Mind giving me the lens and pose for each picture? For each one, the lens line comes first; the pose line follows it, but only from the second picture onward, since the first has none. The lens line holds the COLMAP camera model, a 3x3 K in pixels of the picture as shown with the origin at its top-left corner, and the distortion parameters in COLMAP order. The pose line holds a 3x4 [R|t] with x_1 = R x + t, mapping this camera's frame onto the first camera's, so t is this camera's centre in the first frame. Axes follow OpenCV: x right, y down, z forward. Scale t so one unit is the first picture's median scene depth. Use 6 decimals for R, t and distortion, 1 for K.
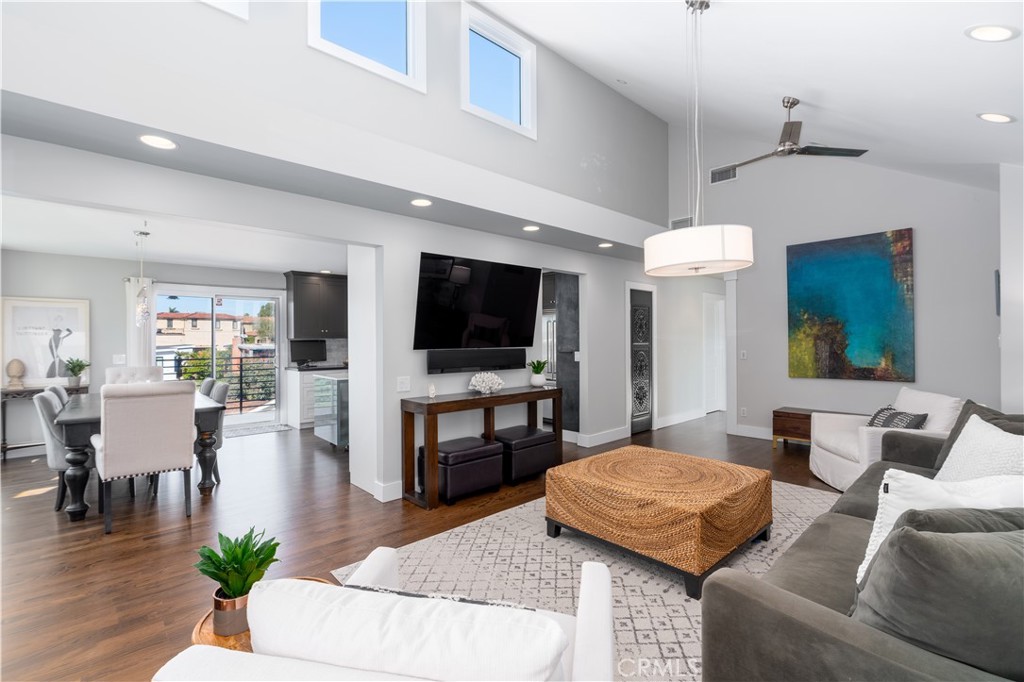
lens RADIAL K [[466.3, 0, 506.8], [0, 466.3, 337.7], [0, 0, 1]] dist [-0.007817, 0.003943]
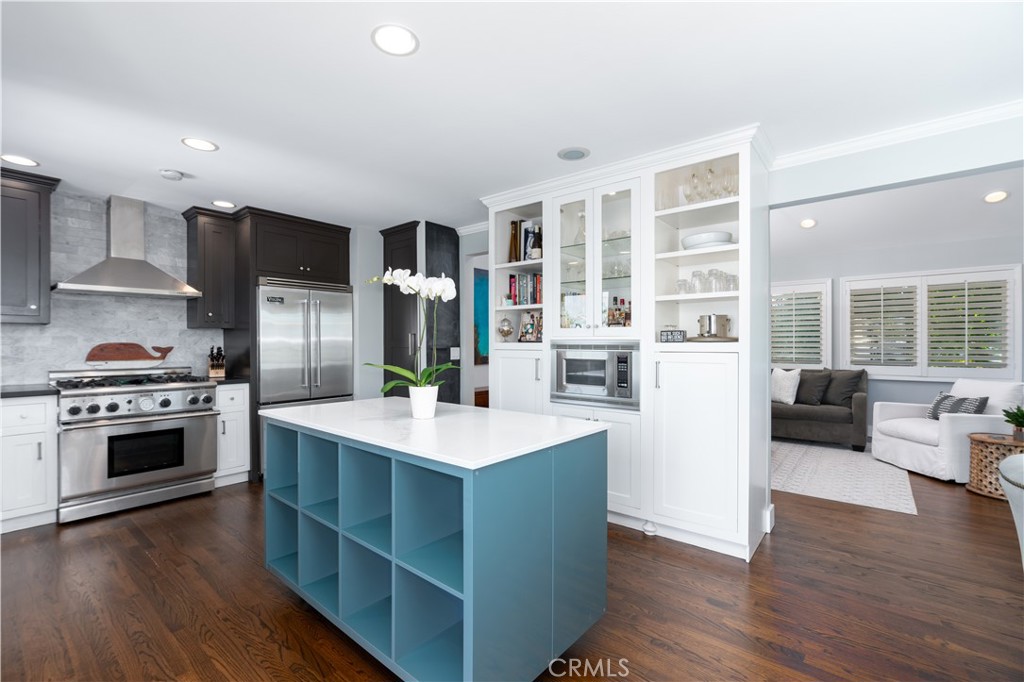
lens RADIAL K [[466.3, 0, 493.4], [0, 466.3, 346.6], [0, 0, 1]] dist [-0.007817, 0.003943]
pose [[-0.136727, -0.005068, 0.990596, -0.533022], [-0.002843, 0.999985, 0.004723, 0.019789], [-0.990605, -0.002170, -0.136739, 0.848838]]
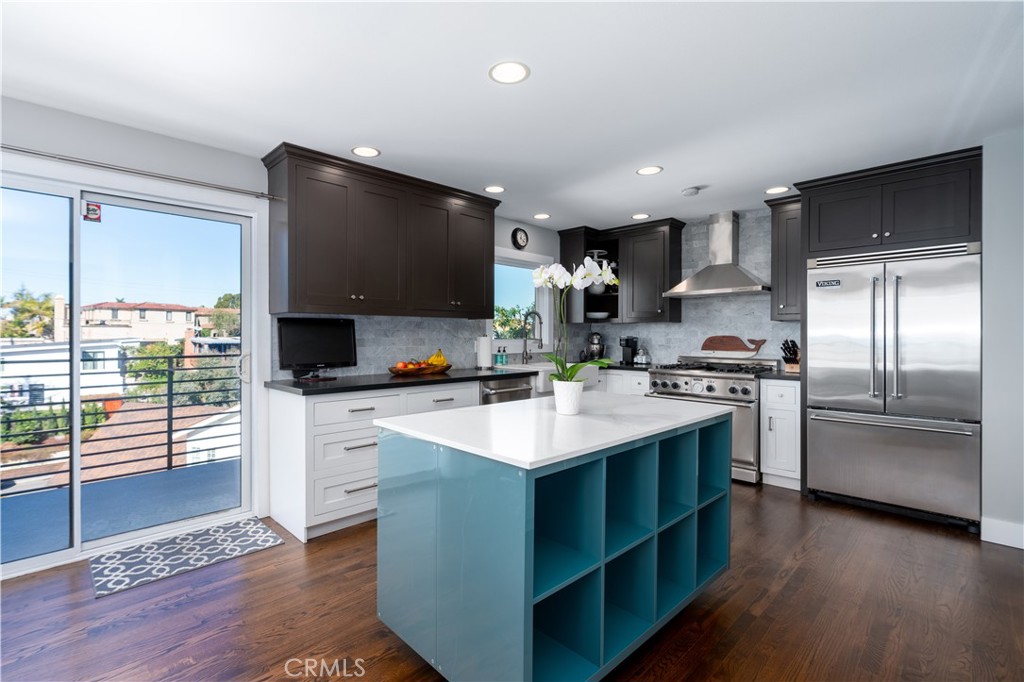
lens RADIAL K [[466.3, 0, 467.4], [0, 466.3, 336.8], [0, 0, 1]] dist [-0.007817, 0.003943]
pose [[0.999974, 0.004557, 0.005521, -0.281252], [-0.004593, 0.999968, 0.006604, 0.017960], [-0.005491, -0.006630, 0.999963, 0.548772]]
